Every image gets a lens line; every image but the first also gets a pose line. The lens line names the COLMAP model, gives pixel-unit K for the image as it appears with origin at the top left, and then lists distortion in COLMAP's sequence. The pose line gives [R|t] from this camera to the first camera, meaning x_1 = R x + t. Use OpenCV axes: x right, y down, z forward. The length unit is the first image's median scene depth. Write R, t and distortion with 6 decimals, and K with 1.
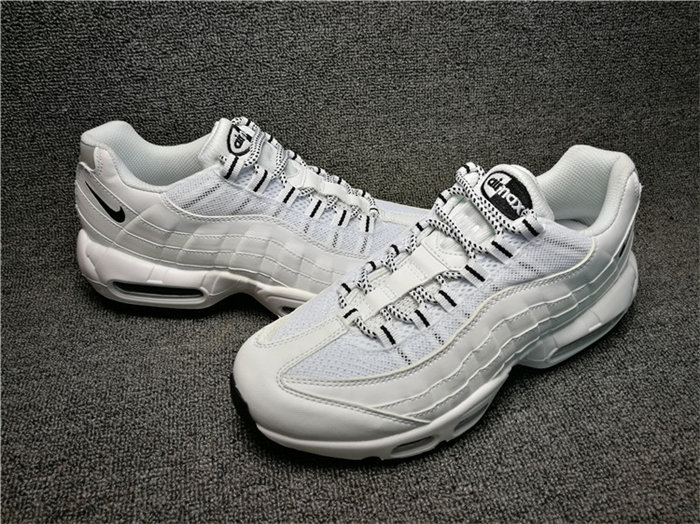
lens RADIAL K [[566.0, 0, 350.1], [0, 566.0, 264.7], [0, 0, 1]] dist [-0.061446, 0.066248]
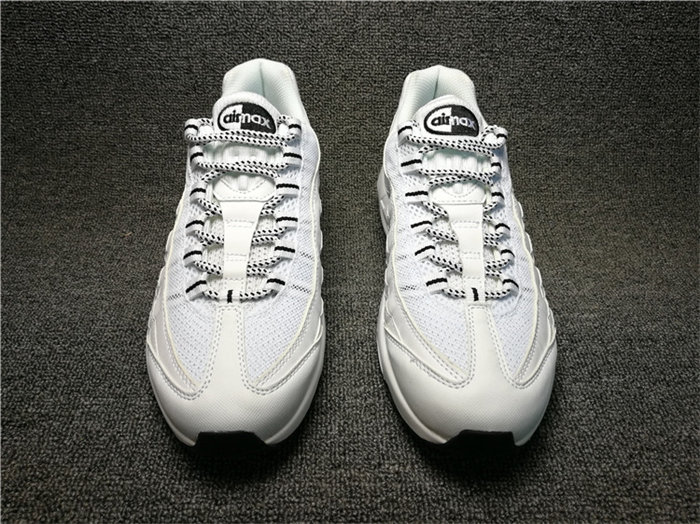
lens RADIAL K [[566.0, 0, 348.6], [0, 566.0, 260.6], [0, 0, 1]] dist [-0.061446, 0.066248]
pose [[0.984373, 0.127696, -0.121259, 0.136412], [-0.129285, 0.991593, -0.005295, 0.040495], [0.119564, 0.020889, 0.992607, 0.014825]]
